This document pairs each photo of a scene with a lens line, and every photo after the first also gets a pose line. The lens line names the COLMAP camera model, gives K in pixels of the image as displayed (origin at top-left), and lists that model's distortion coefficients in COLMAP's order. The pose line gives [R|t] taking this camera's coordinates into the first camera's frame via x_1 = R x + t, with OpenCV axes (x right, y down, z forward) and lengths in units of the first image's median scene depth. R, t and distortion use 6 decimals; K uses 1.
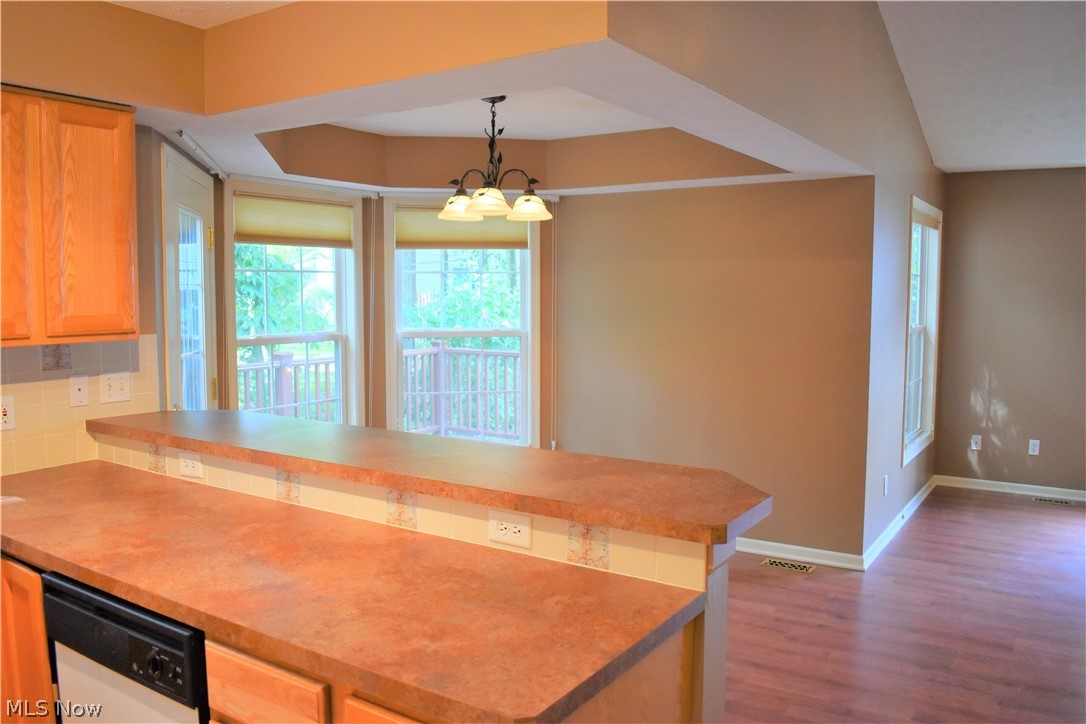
lens RADIAL K [[850.4, 0, 547.3], [0, 850.4, 360.9], [0, 0, 1]] dist [-0.093476, 0.014804]
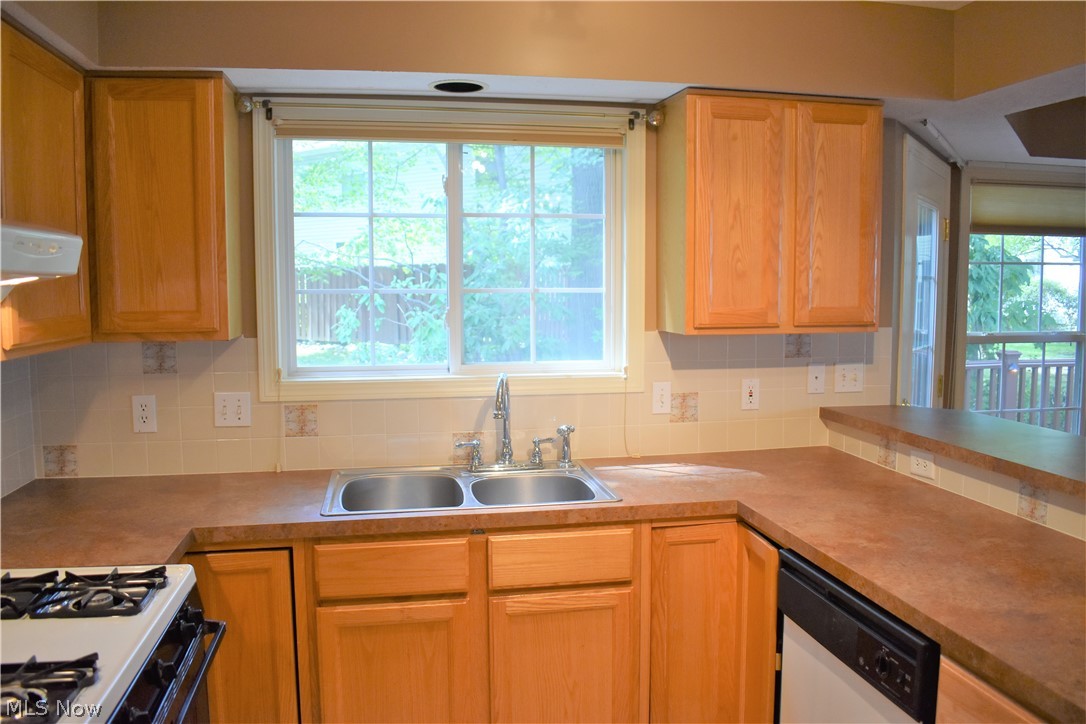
lens RADIAL K [[850.4, 0, 545.9], [0, 850.4, 359.2], [0, 0, 1]] dist [-0.093476, 0.014804]
pose [[0.694585, 0.059199, -0.716970, -0.042580], [-0.054906, 0.998064, 0.029217, -0.000978], [0.717312, 0.019072, 0.696491, 0.010775]]
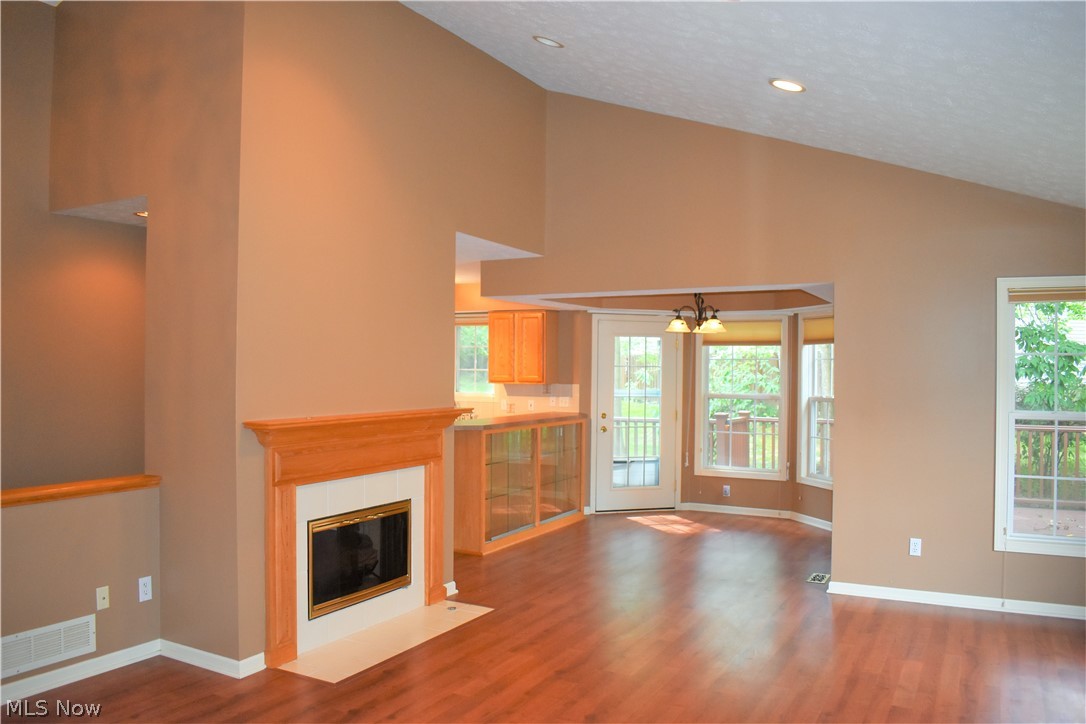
lens RADIAL K [[850.4, 0, 541.3], [0, 850.4, 362.5], [0, 0, 1]] dist [-0.093476, 0.014804]
pose [[0.089482, -0.003971, -0.995981, 2.629812], [-0.089609, 0.995904, -0.012021, -0.066952], [0.991949, 0.090325, 0.088760, 0.702585]]
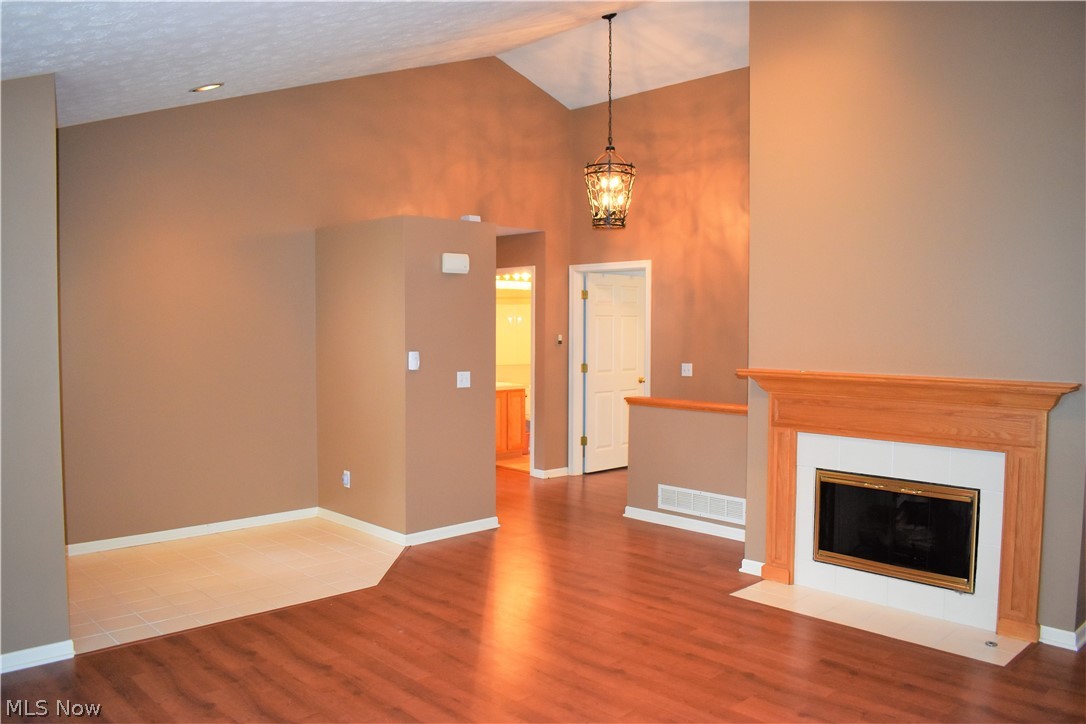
lens RADIAL K [[850.4, 0, 544.4], [0, 850.4, 358.8], [0, 0, 1]] dist [-0.093476, 0.014804]
pose [[-0.974918, -0.013143, 0.222174, 1.140267], [0.015019, 0.992094, 0.124591, -0.192114], [-0.222056, 0.124803, -0.967014, 2.206063]]
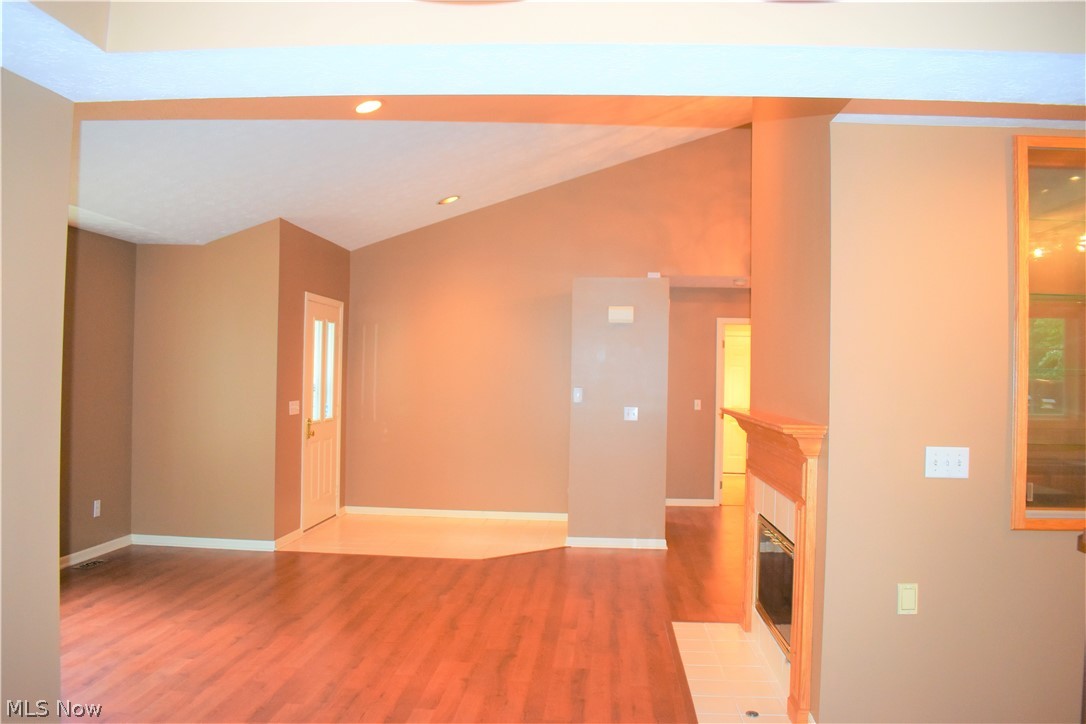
lens RADIAL K [[850.4, 0, 541.5], [0, 850.4, 360.6], [0, 0, 1]] dist [-0.093476, 0.014804]
pose [[-0.485950, 0.003819, 0.873978, -0.267254], [0.052689, 0.998300, 0.024934, -0.105169], [-0.872397, 0.058166, -0.485325, 1.593163]]
